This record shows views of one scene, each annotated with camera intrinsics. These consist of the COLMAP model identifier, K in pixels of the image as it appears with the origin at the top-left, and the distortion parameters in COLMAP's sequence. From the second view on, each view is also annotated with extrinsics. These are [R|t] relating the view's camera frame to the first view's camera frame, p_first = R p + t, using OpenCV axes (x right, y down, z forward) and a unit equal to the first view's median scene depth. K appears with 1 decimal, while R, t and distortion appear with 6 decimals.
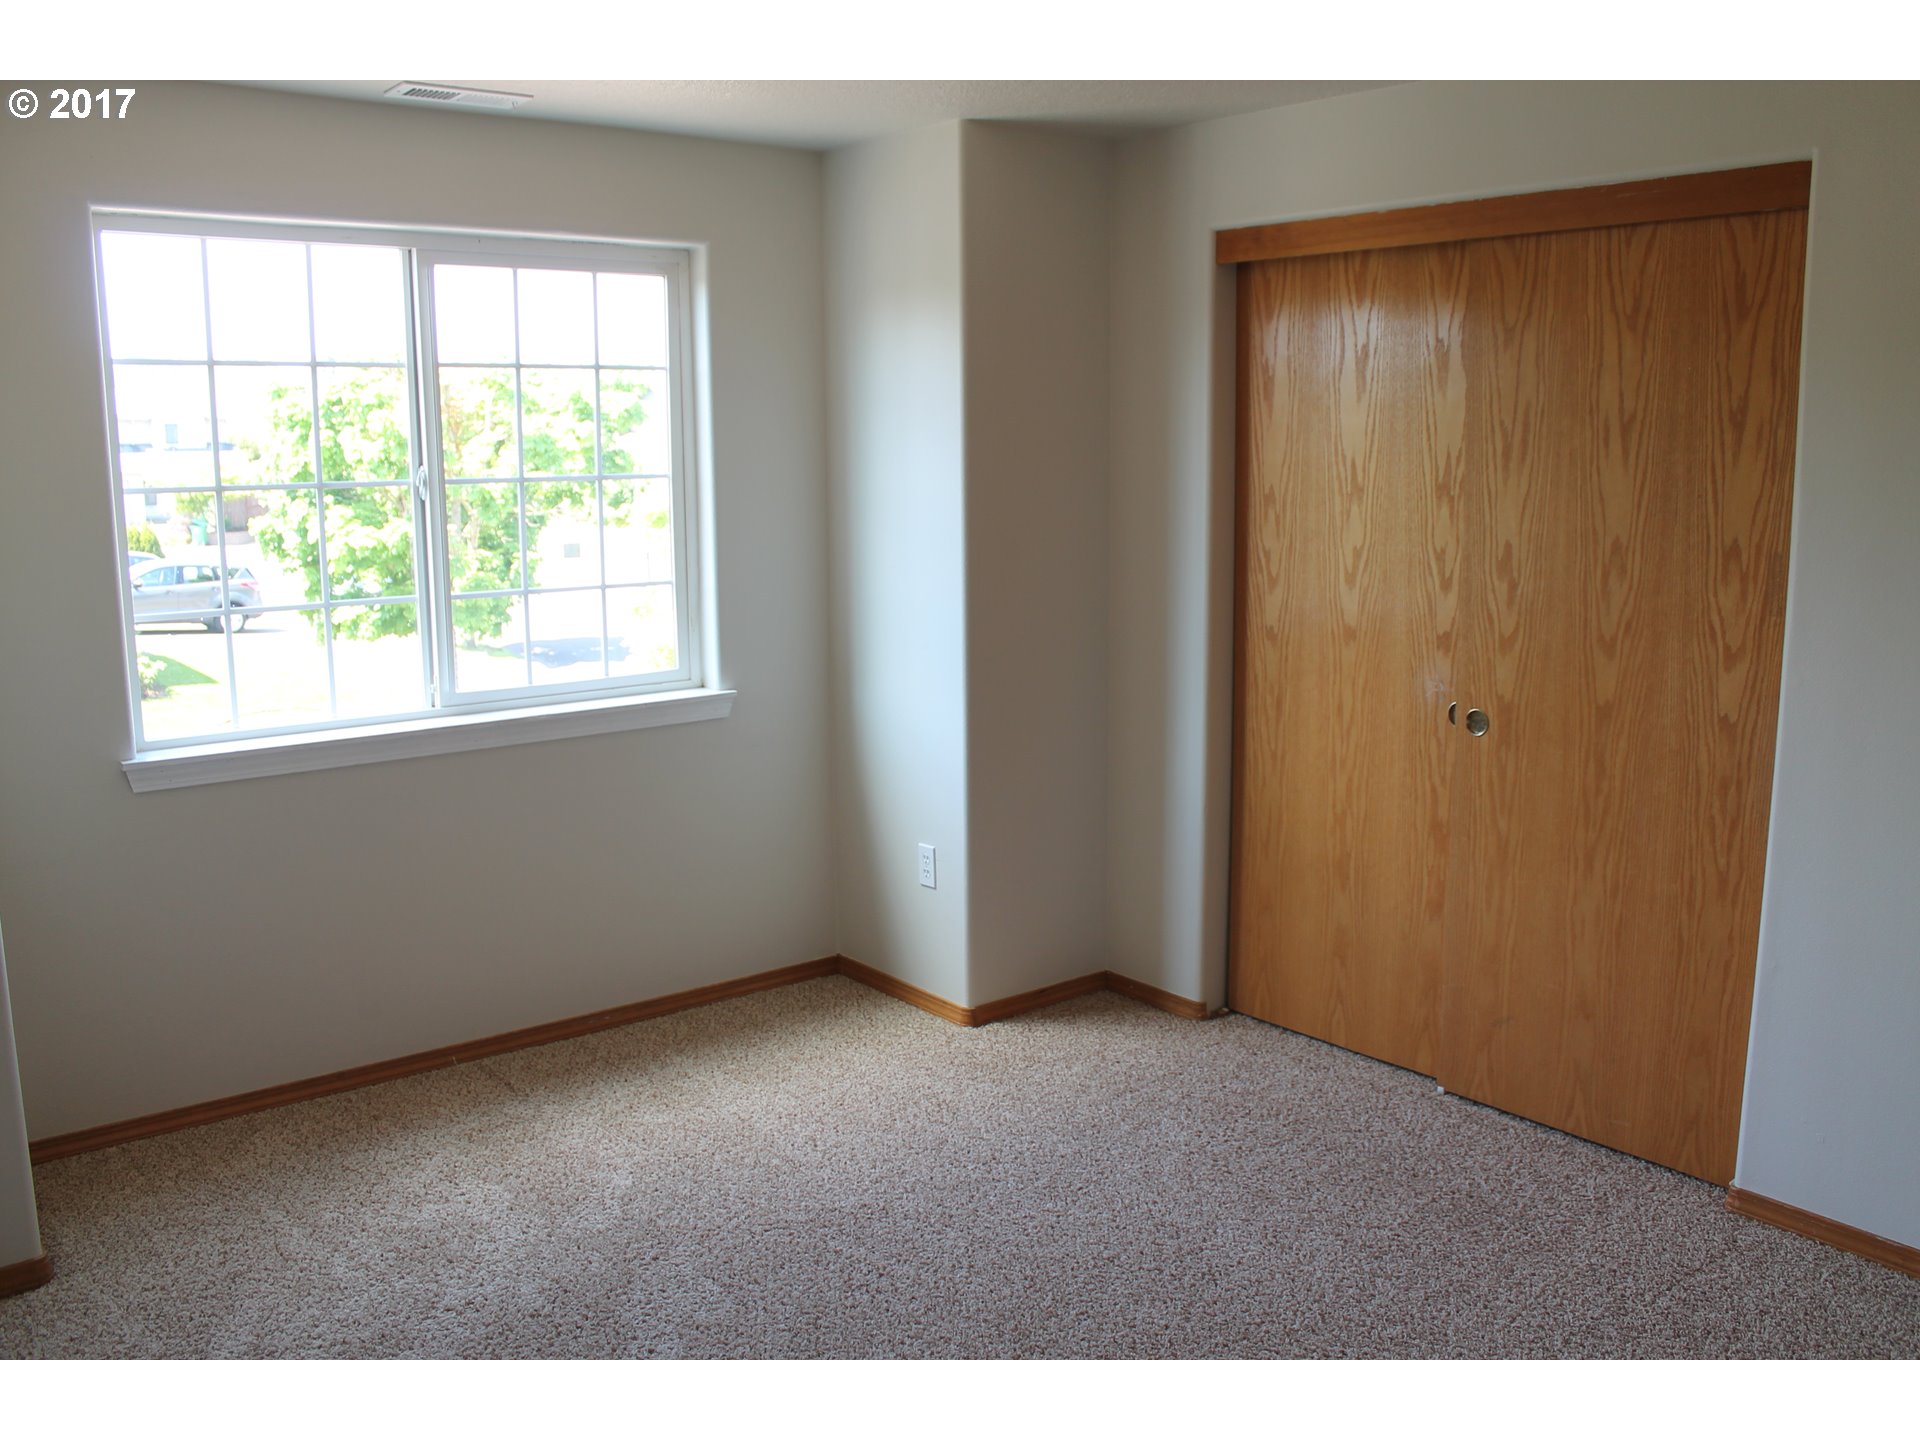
lens RADIAL K [[1777.6, 0, 960.0], [0, 1777.6, 720.0], [0, 0, 1]] dist [0.080631, 0.020911]
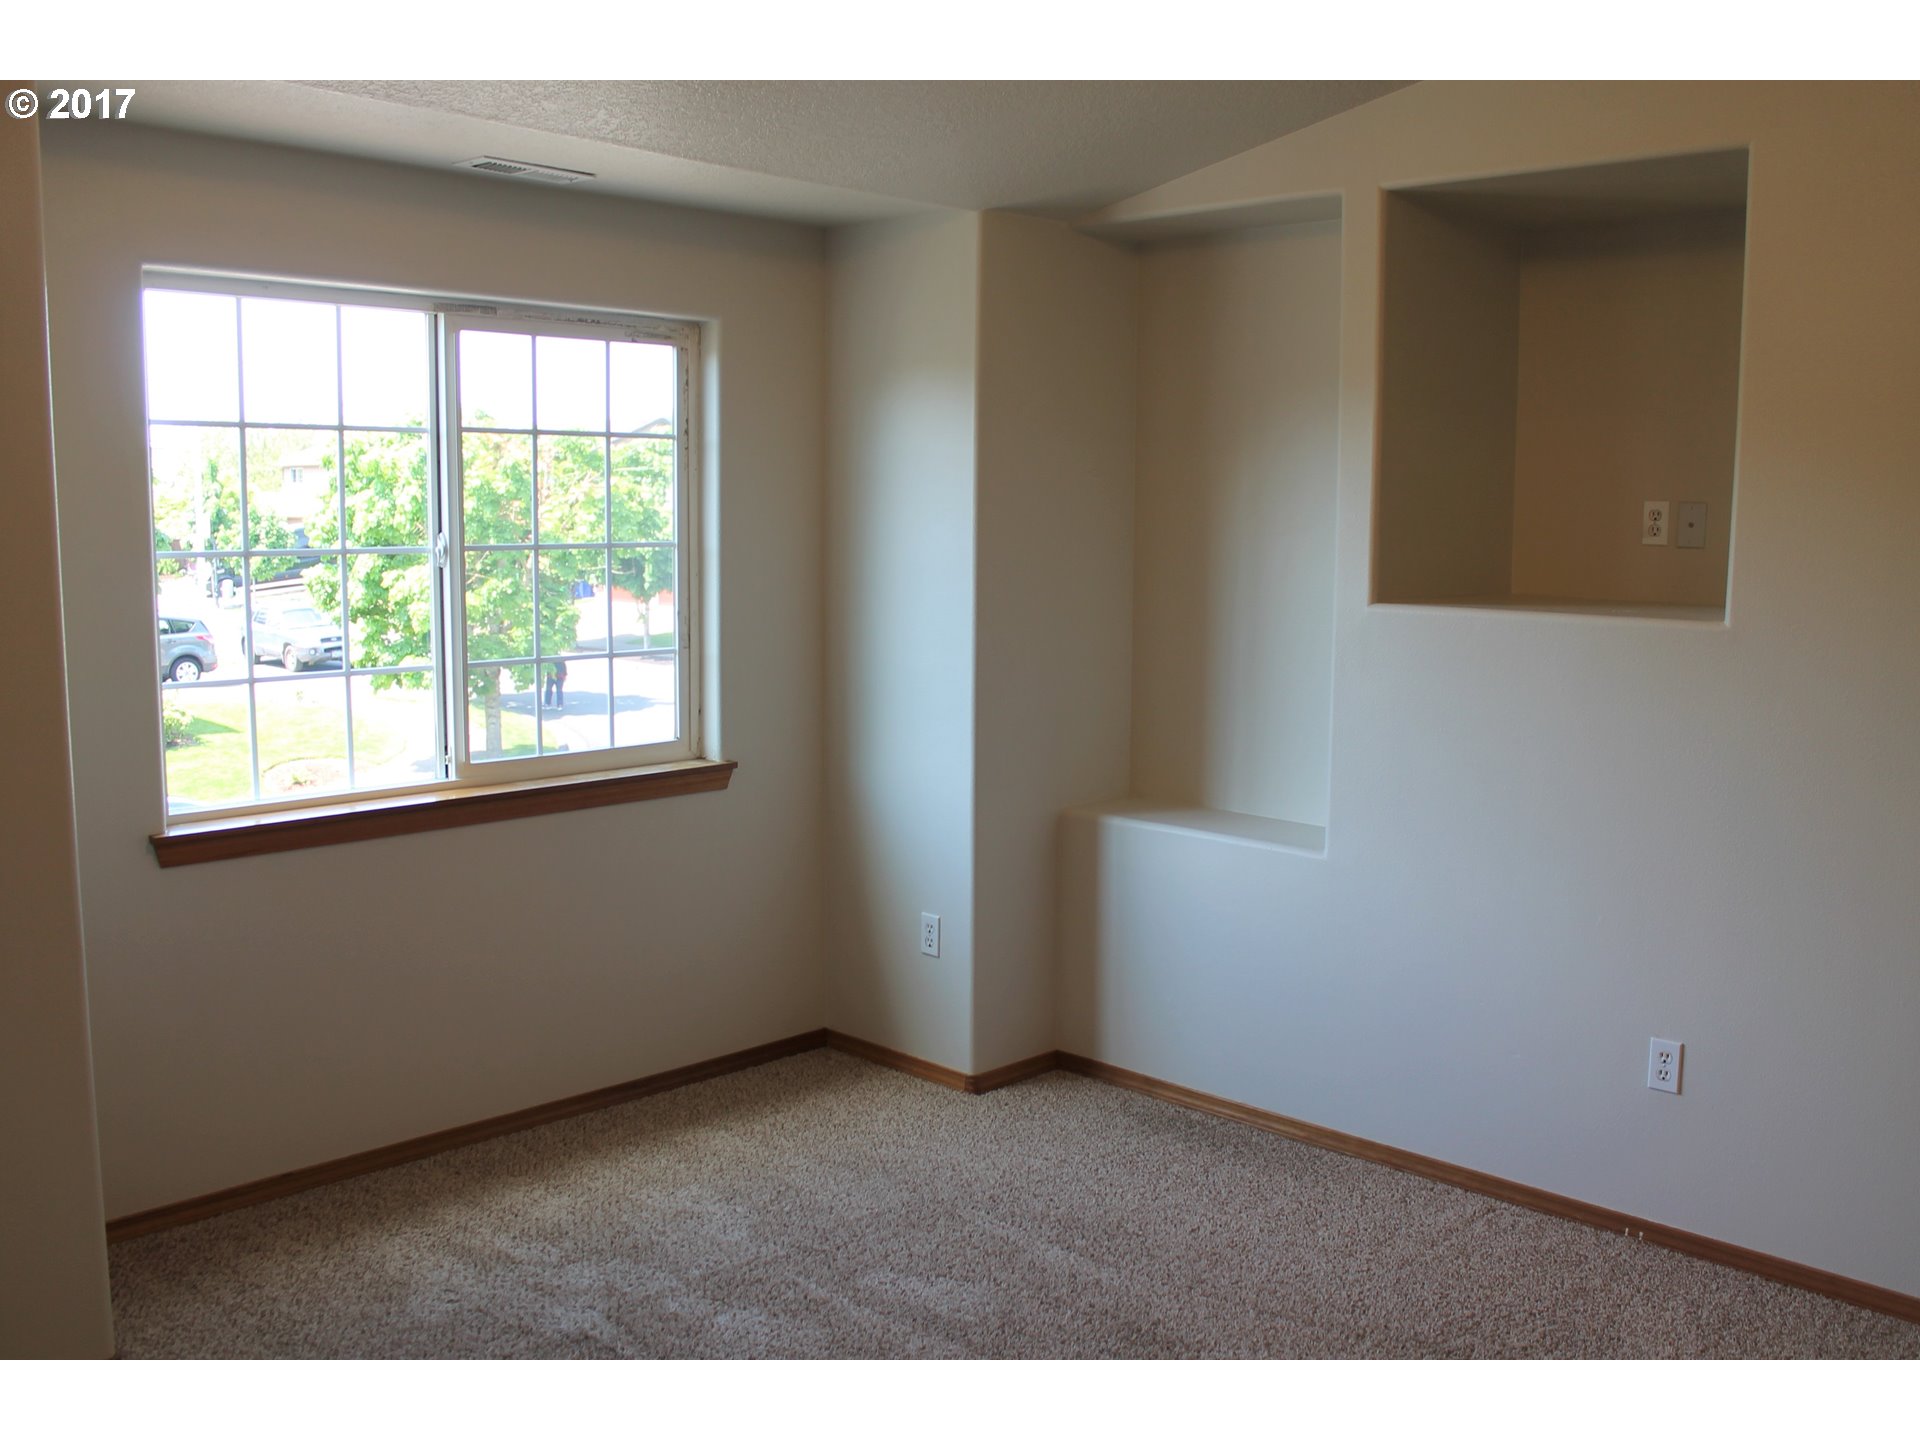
lens RADIAL K [[1985.9, 0, 960.0], [0, 1985.9, 720.0], [0, 0, 1]] dist [0.187869, -0.009598]
pose [[0.988992, -0.003470, 0.147929, -0.180113], [0.011631, 0.998455, -0.054344, 0.025386], [-0.147512, 0.055467, 0.987504, -0.129444]]
